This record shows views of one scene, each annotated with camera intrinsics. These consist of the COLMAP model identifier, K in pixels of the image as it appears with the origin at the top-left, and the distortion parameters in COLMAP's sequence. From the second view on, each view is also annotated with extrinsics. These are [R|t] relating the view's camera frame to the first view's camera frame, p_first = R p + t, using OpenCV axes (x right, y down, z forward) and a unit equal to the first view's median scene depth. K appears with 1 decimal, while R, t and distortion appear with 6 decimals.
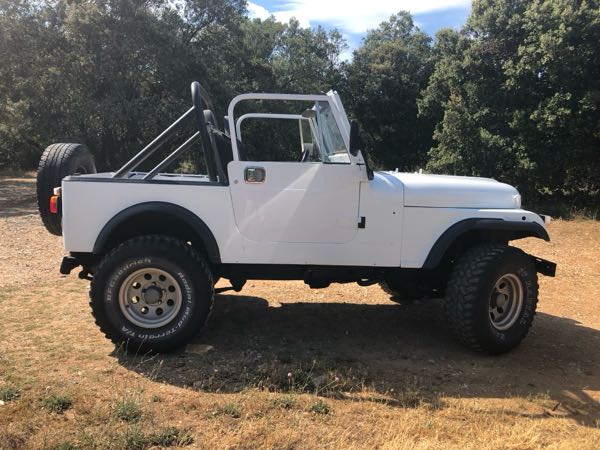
lens RADIAL K [[504.4, 0, 300.0], [0, 504.4, 225.0], [0, 0, 1]] dist [0.007107, 0.001033]
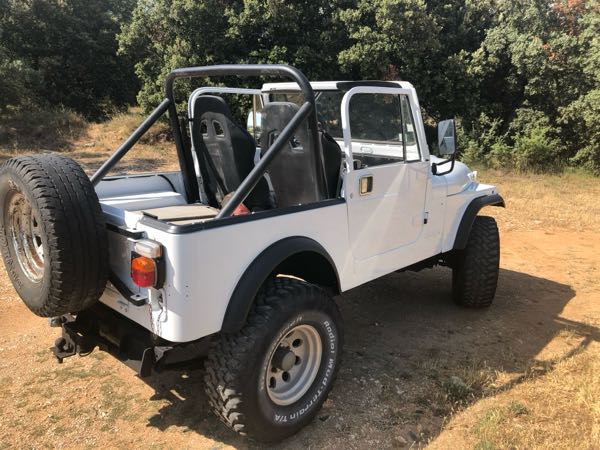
lens RADIAL K [[490.0, 0, 300.0], [0, 490.0, 225.0], [0, 0, 1]] dist [0.008858, 0.002732]
pose [[0.734769, -0.173072, 0.655866, -0.711938], [0.077066, 0.981941, 0.172781, -0.181224], [-0.673925, -0.076409, 0.734838, 0.456196]]
